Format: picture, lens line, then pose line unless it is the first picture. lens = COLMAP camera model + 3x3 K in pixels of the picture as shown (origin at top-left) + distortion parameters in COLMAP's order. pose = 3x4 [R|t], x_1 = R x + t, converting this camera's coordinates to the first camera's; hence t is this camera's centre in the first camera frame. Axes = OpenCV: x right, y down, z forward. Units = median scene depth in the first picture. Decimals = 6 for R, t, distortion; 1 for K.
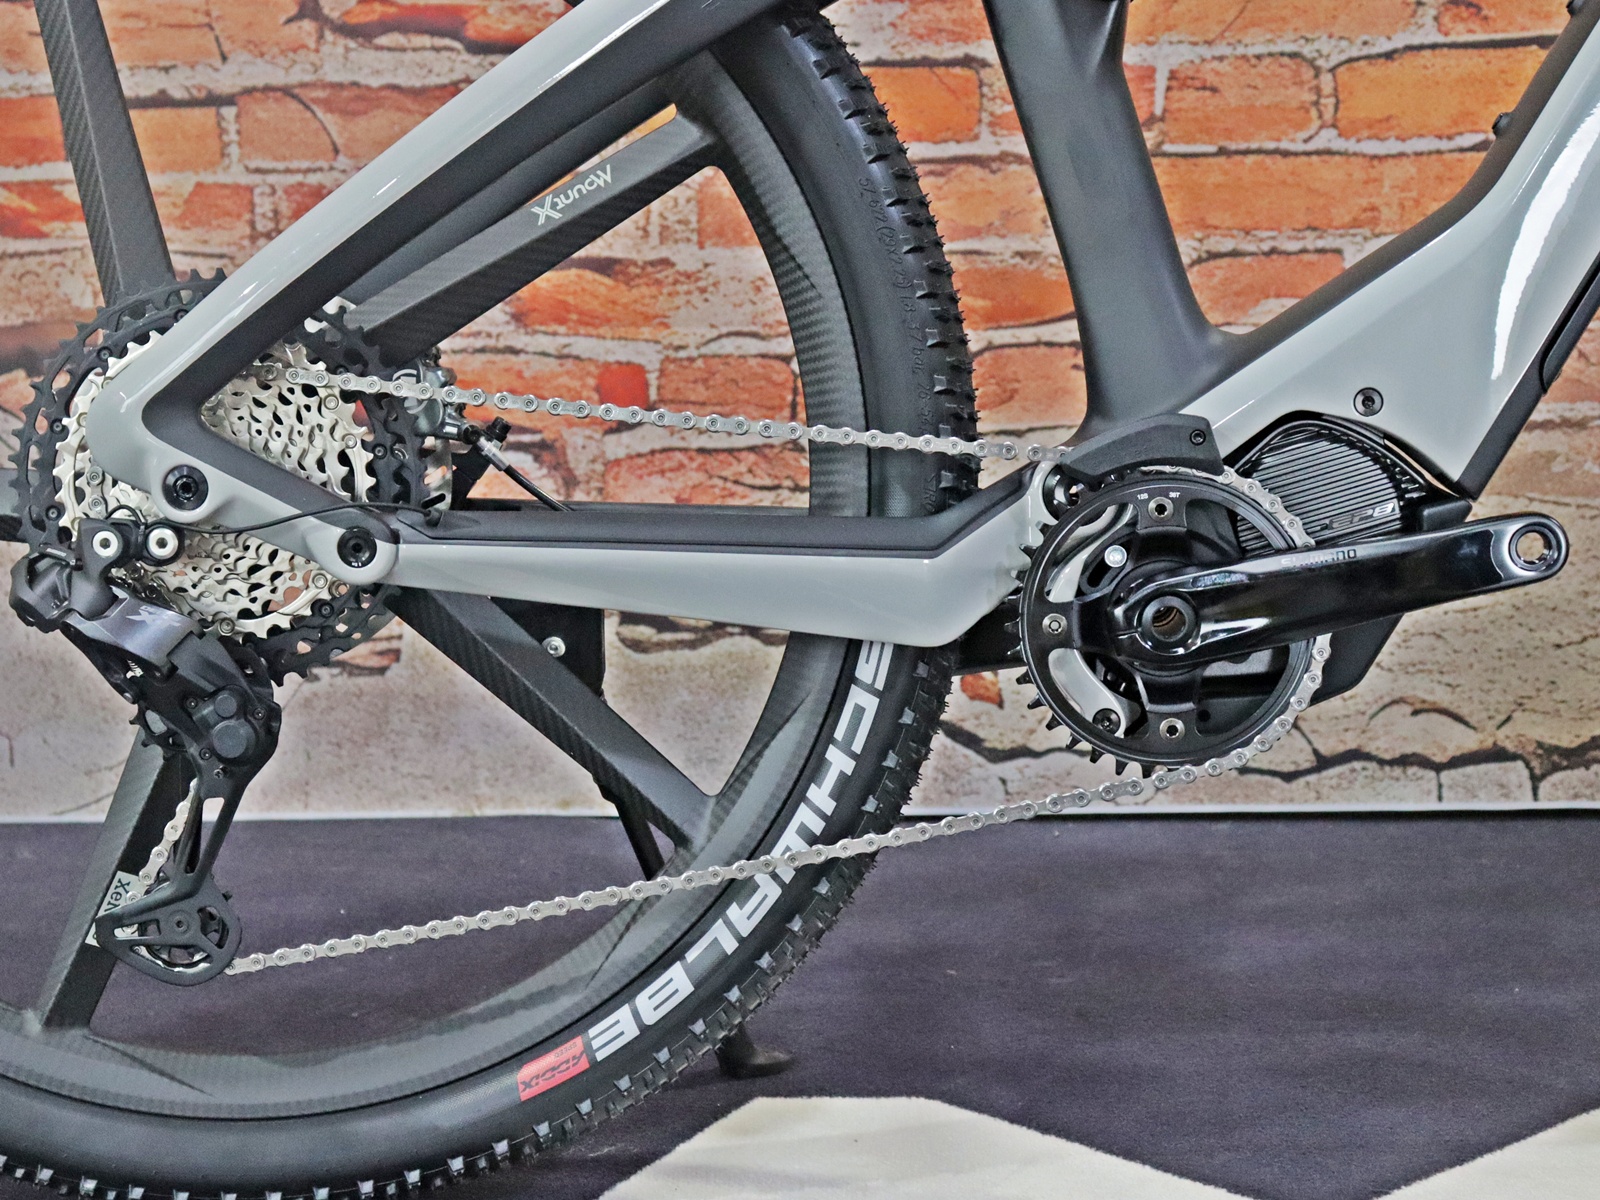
lens RADIAL K [[3060.4, 0, 730.1], [0, 3060.4, 581.6], [0, 0, 1]] dist [0.061697, 0.420277]
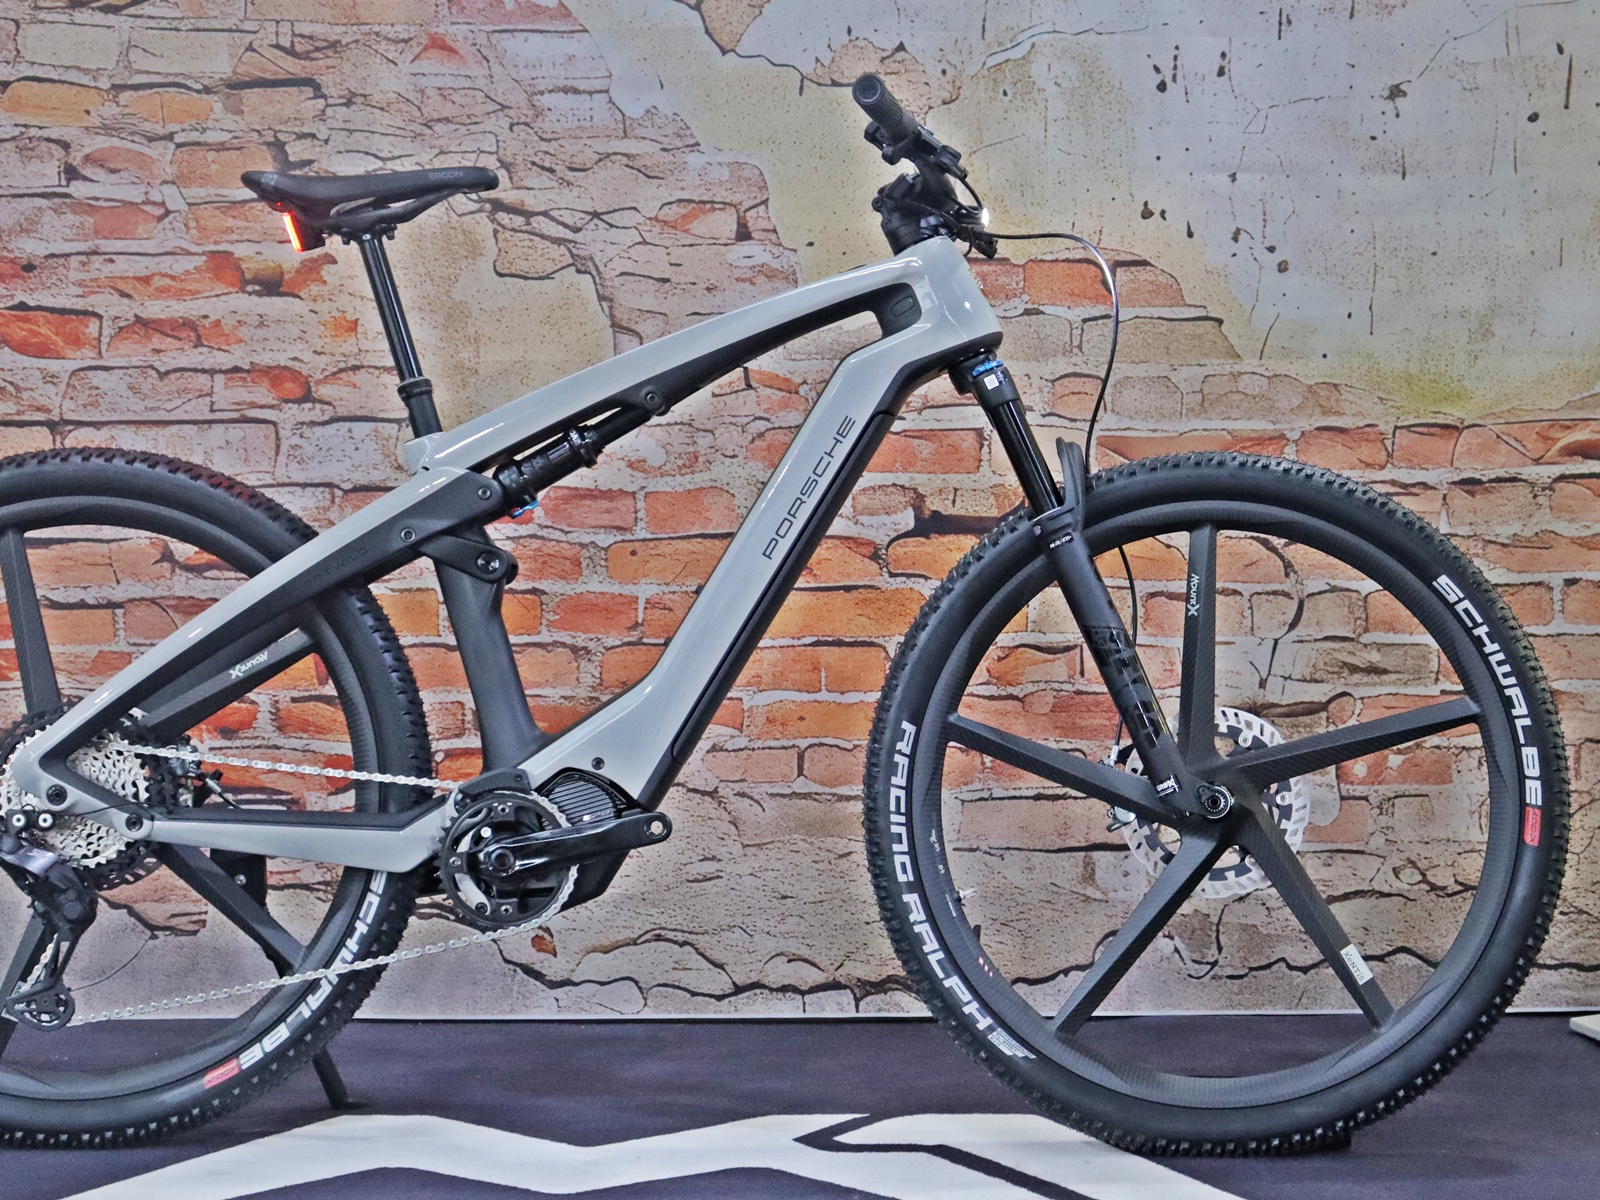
lens RADIAL K [[3570.6, 0, 1017.0], [0, 3570.6, 588.9], [0, 0, 1]] dist [0.063897, 0.398916]
pose [[0.999085, 0.017992, 0.038797, 0.280297], [-0.012458, 0.990295, -0.138423, 0.117779], [-0.040911, 0.137813, 0.989613, -1.101255]]
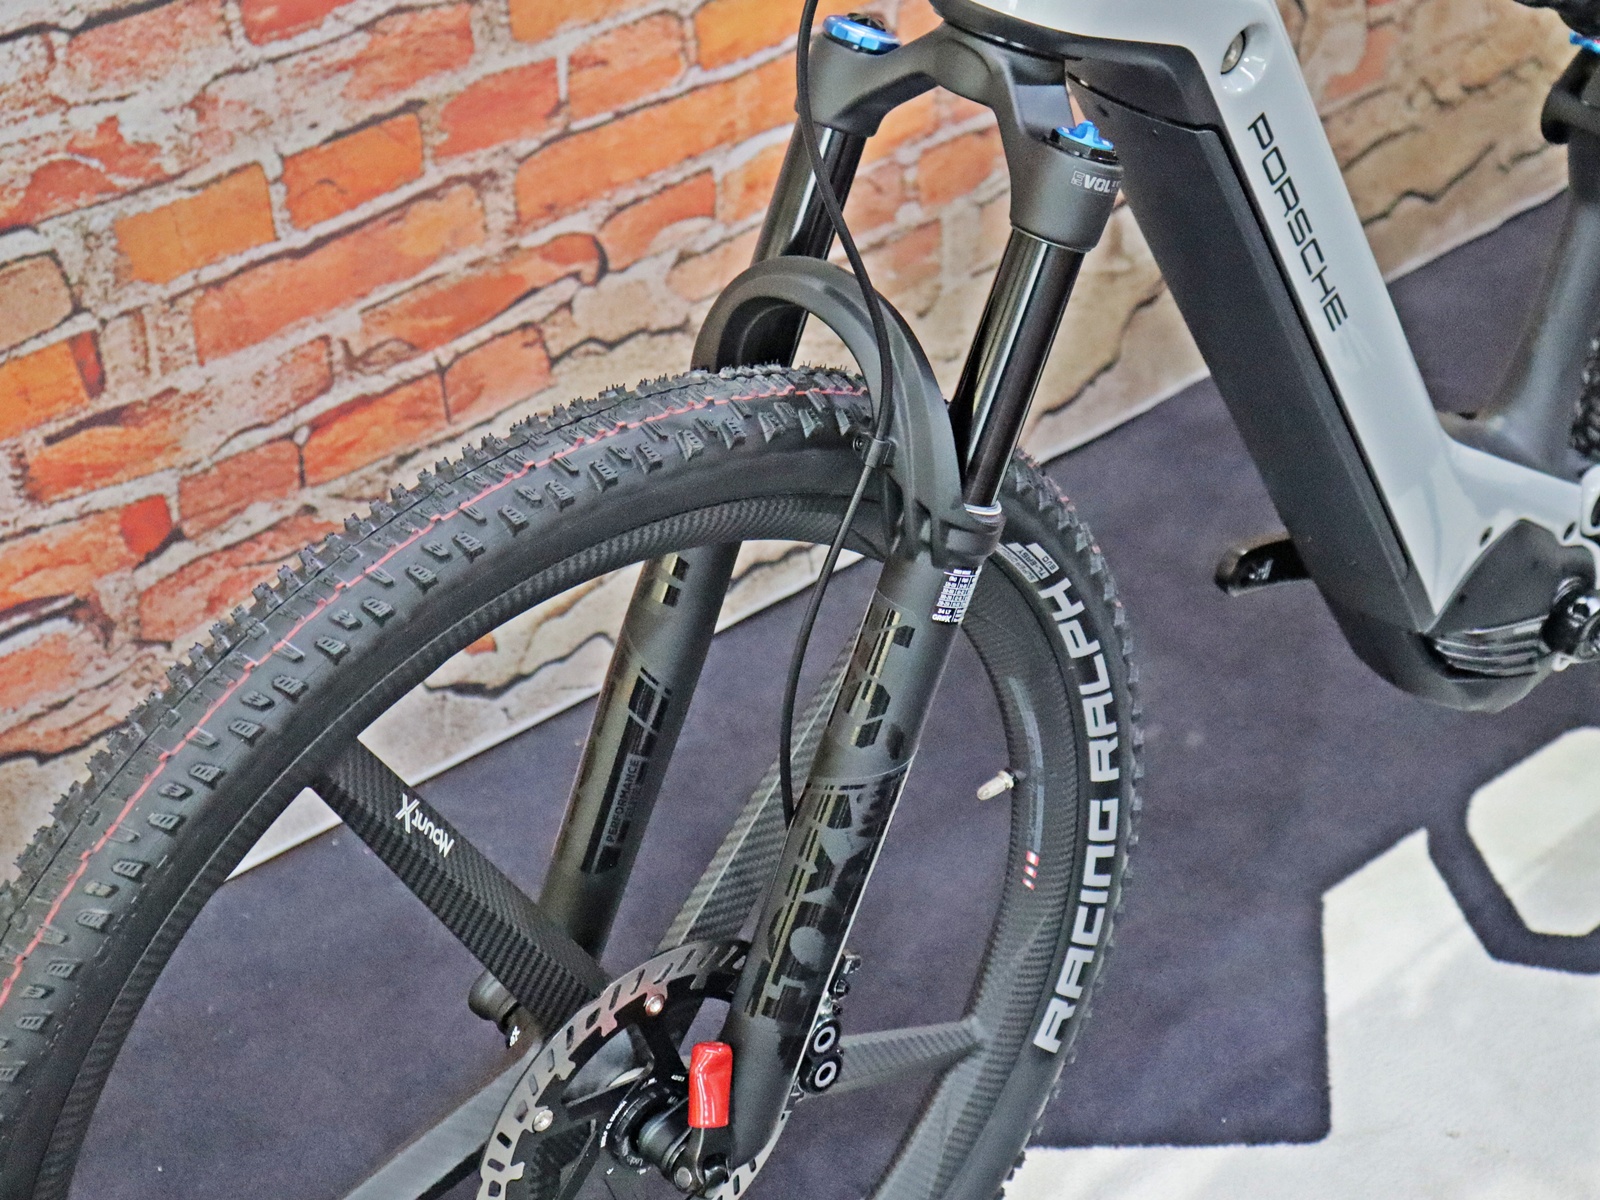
lens RADIAL K [[3069.4, 0, 799.0], [0, 3069.4, 557.1], [0, 0, 1]] dist [0.102359, 0.203484]
pose [[0.731556, -0.377770, 0.567552, -0.443890], [0.163554, 0.905387, 0.391821, -0.404154], [-0.661873, -0.193813, 0.724128, 0.176942]]
